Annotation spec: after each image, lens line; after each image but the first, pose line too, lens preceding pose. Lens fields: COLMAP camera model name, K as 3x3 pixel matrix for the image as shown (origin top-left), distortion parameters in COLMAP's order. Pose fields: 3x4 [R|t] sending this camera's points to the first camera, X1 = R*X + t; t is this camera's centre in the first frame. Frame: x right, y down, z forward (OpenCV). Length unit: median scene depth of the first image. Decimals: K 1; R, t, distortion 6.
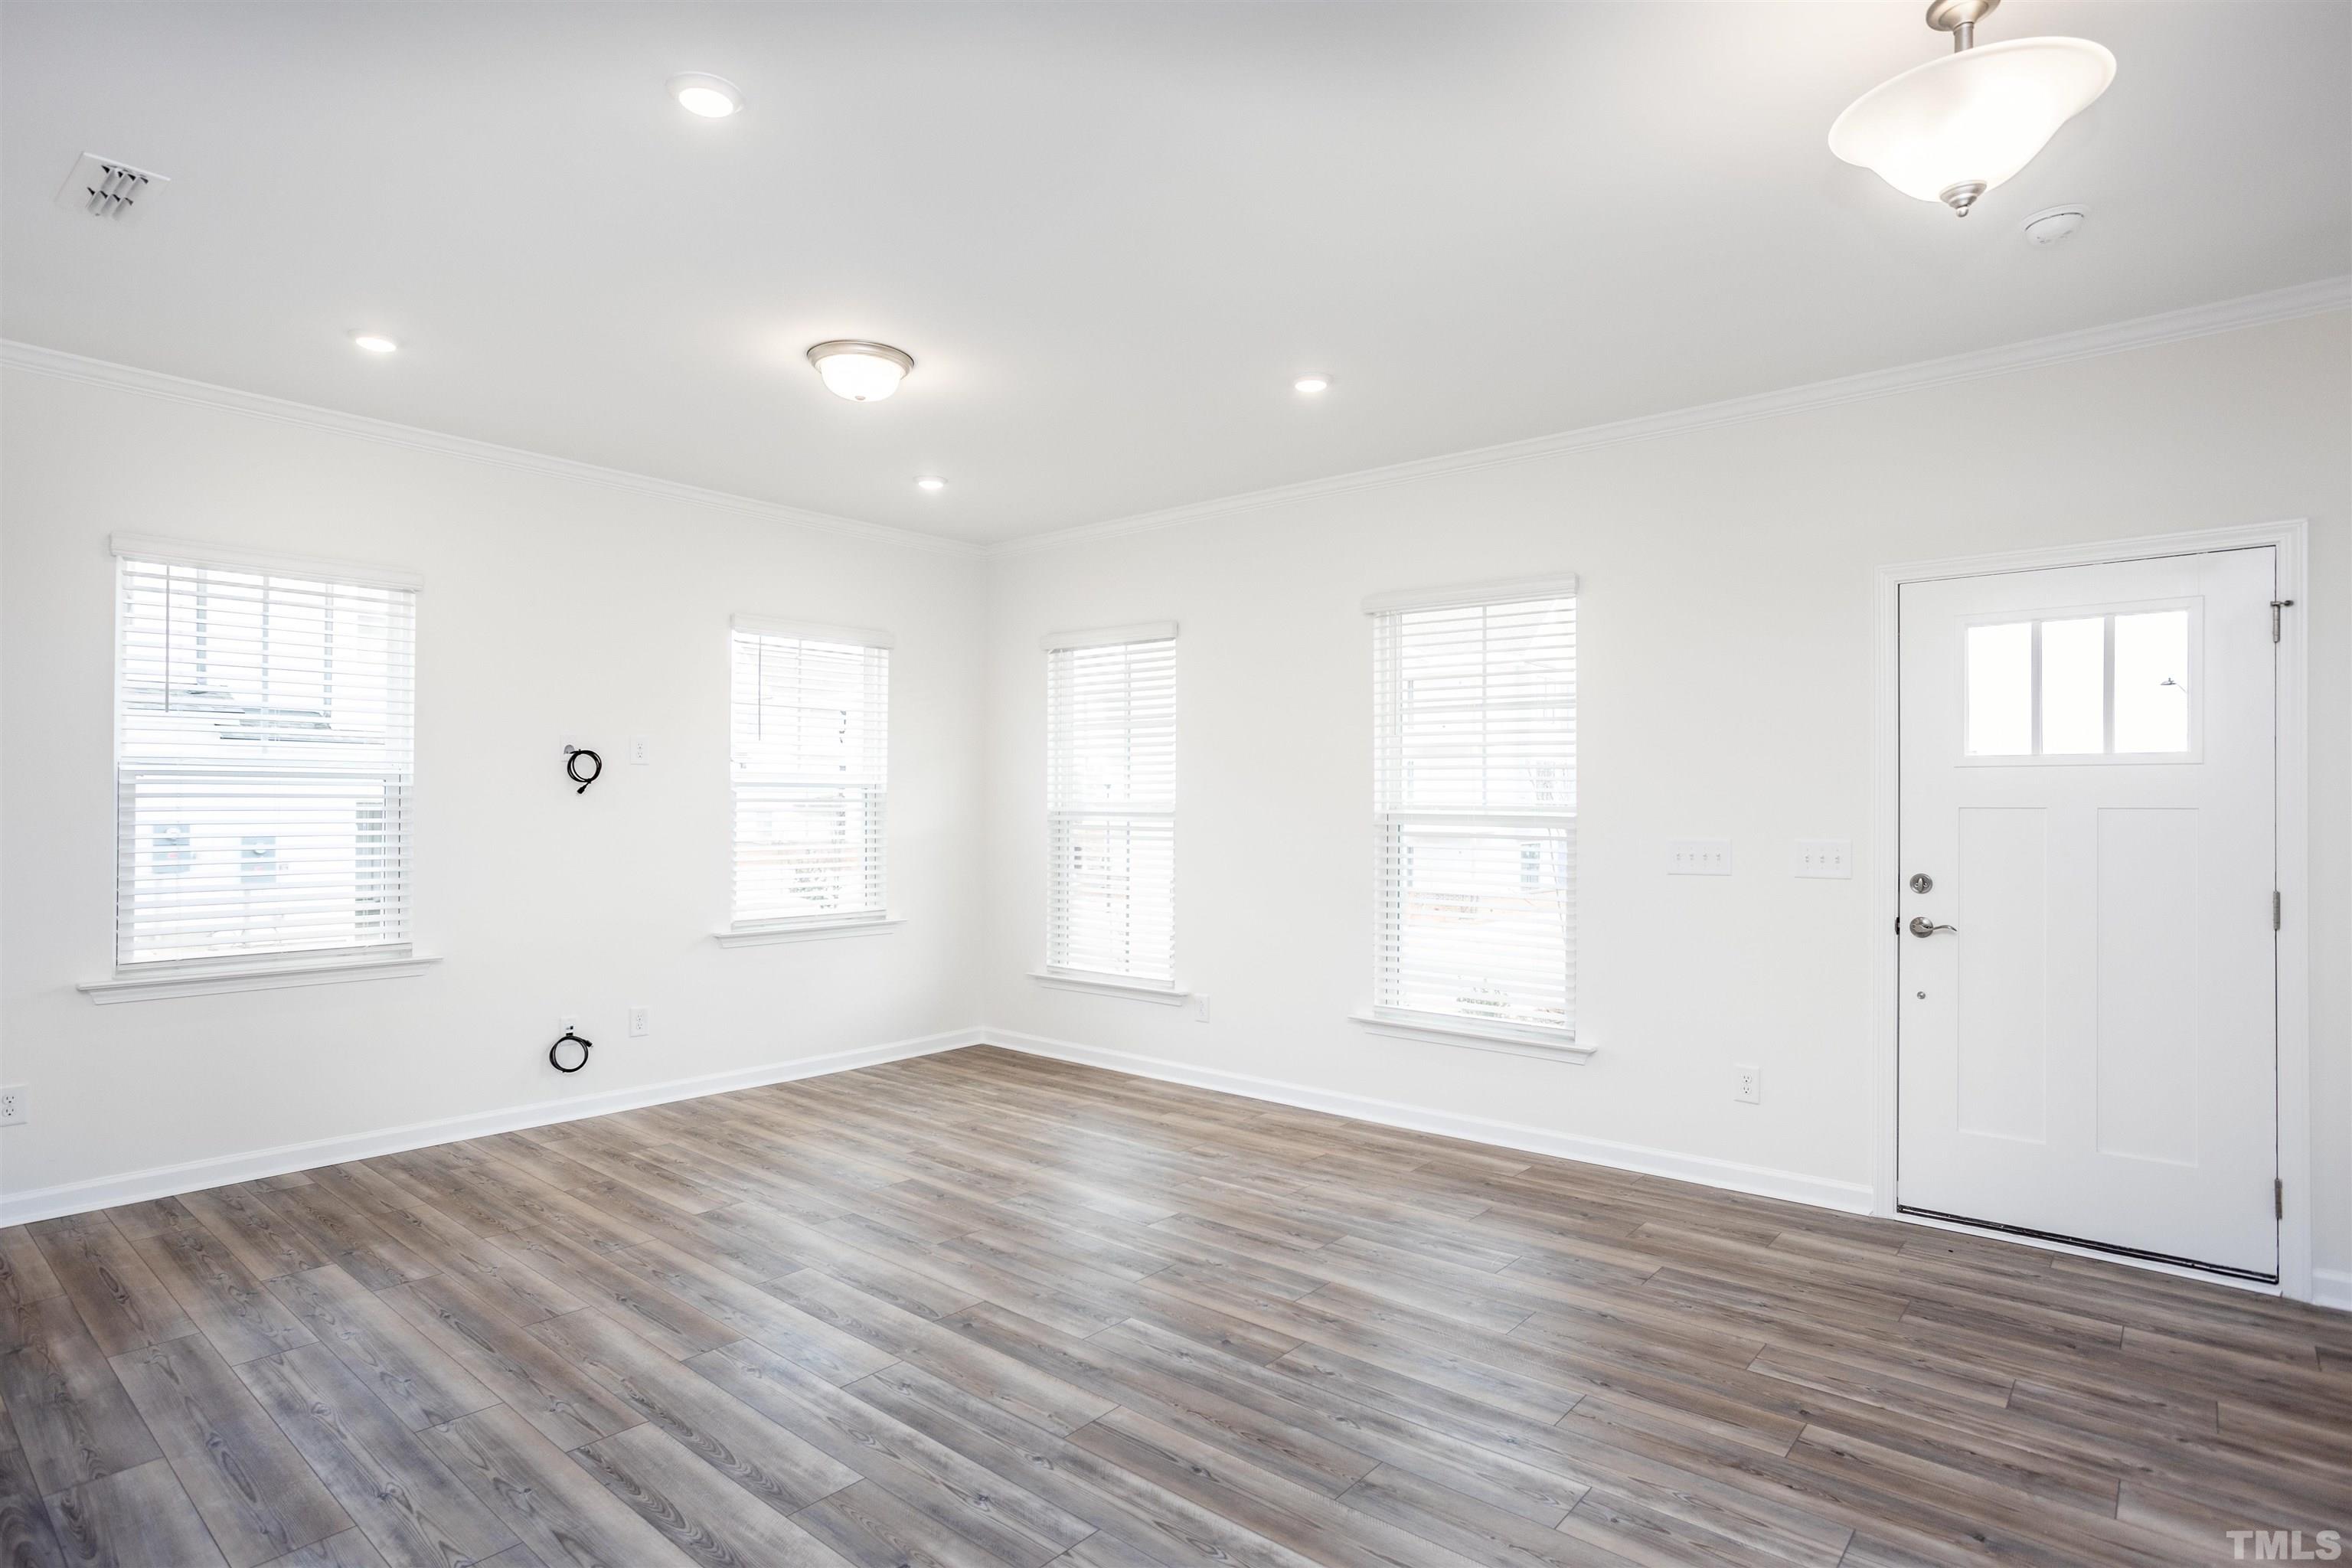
lens RADIAL K [[1219.0, 0, 1175.2], [0, 1219.0, 802.7], [0, 0, 1]] dist [-0.036718, 0.010576]
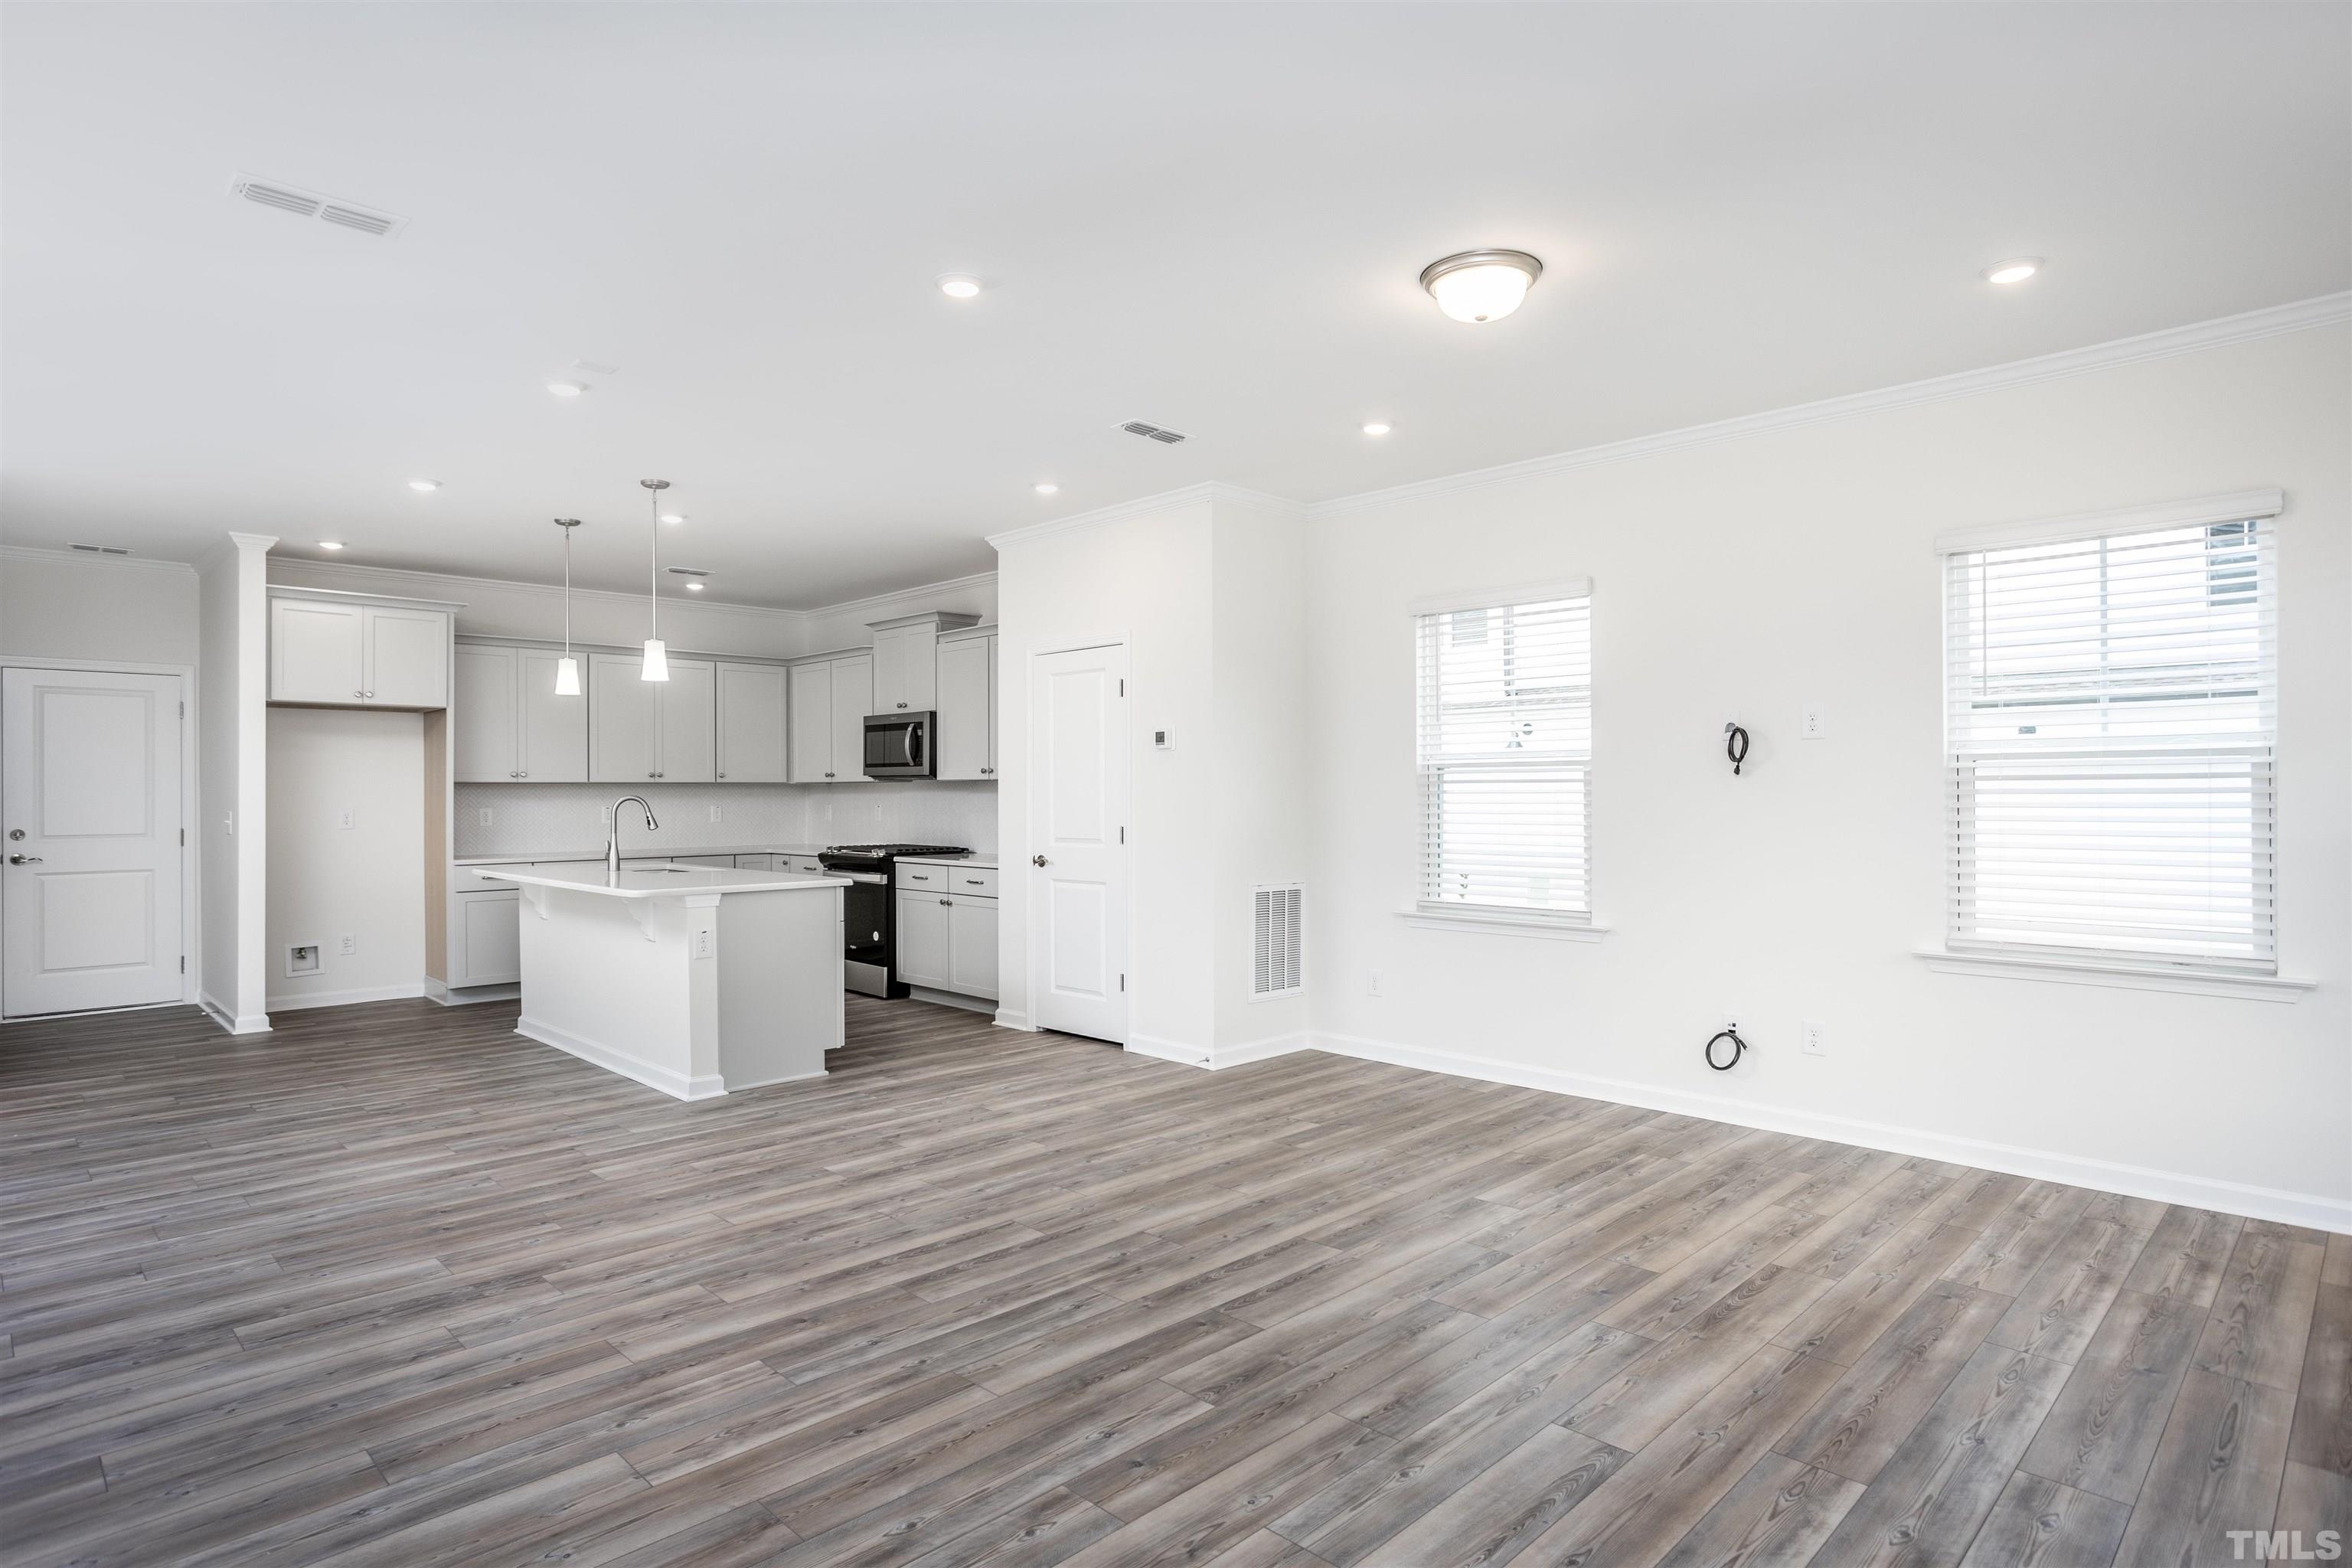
lens RADIAL K [[1279.9, 0, 1174.6], [0, 1279.9, 788.2], [0, 0, 1]] dist [-0.035523, 0.013603]
pose [[-0.091953, -0.005632, -0.995747, 0.688625], [0.006105, 0.999962, -0.006220, 0.010845], [0.995745, -0.006651, -0.091915, 0.884046]]
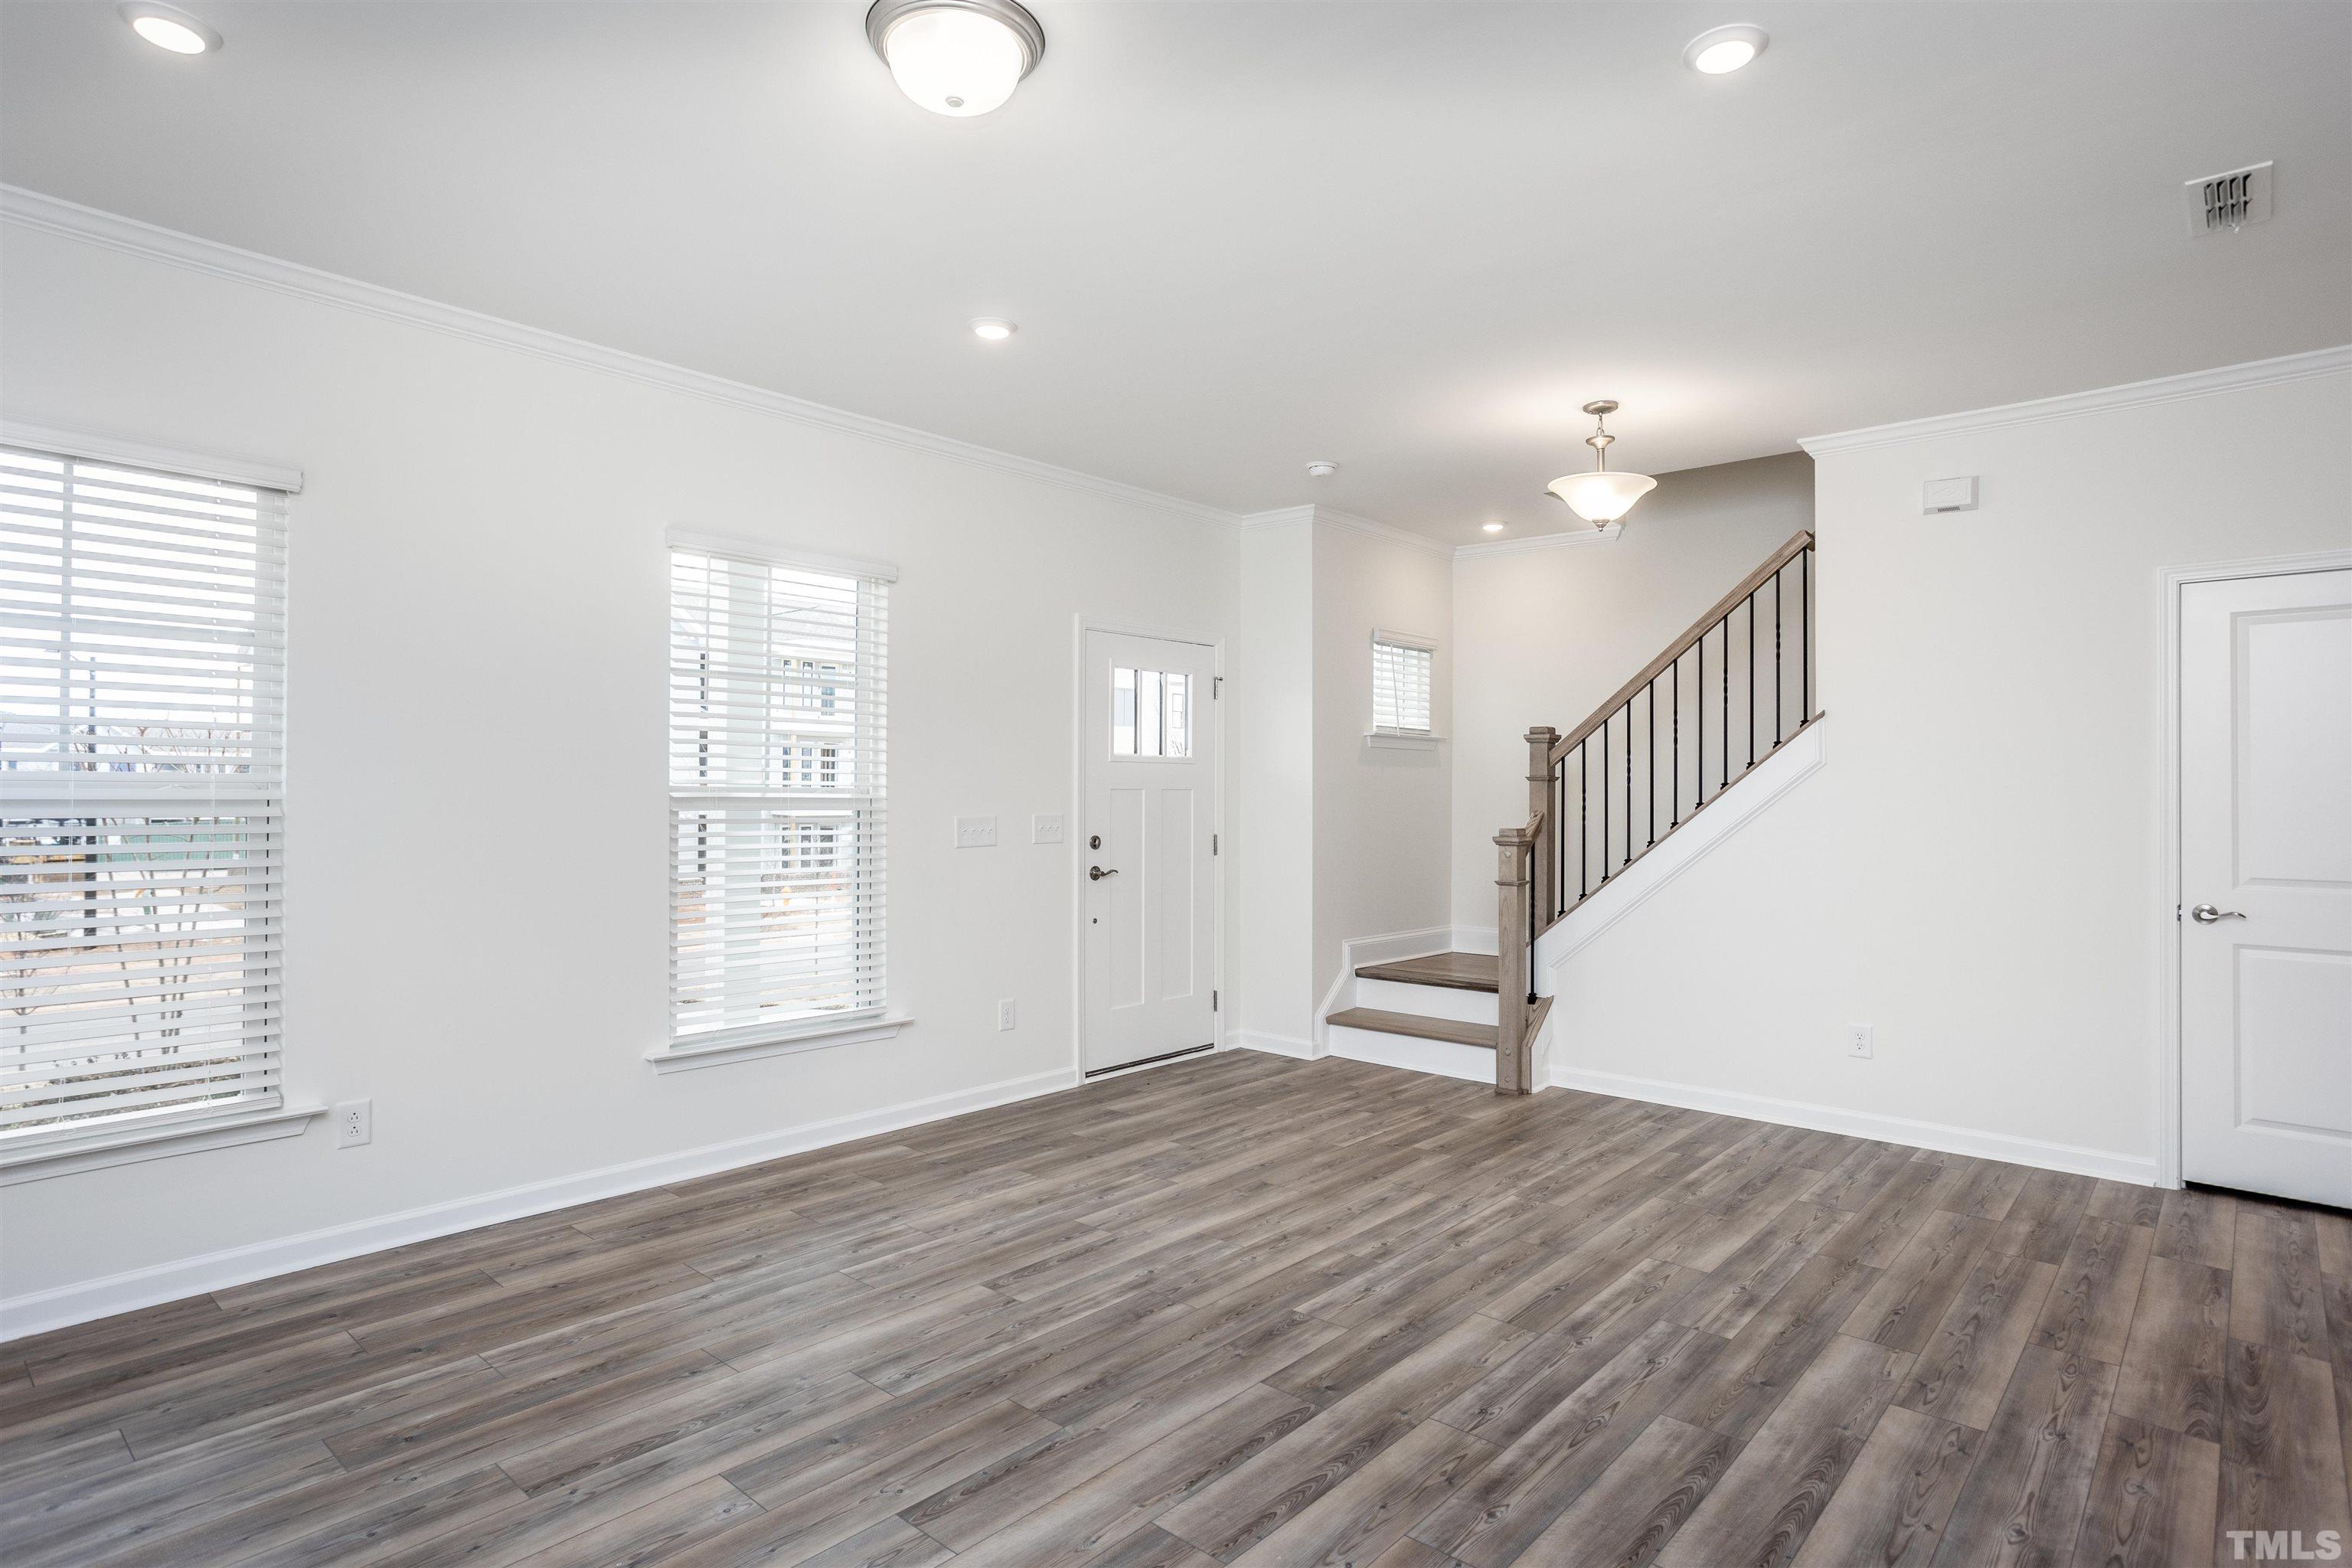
lens RADIAL K [[1219.0, 0, 1183.7], [0, 1219.0, 777.6], [0, 0, 1]] dist [-0.036718, 0.010576]
pose [[0.027554, 0.006504, 0.999599, -0.862028], [-0.007105, 0.999955, -0.006310, -0.001515], [-0.999595, -0.006929, 0.027599, 0.892529]]
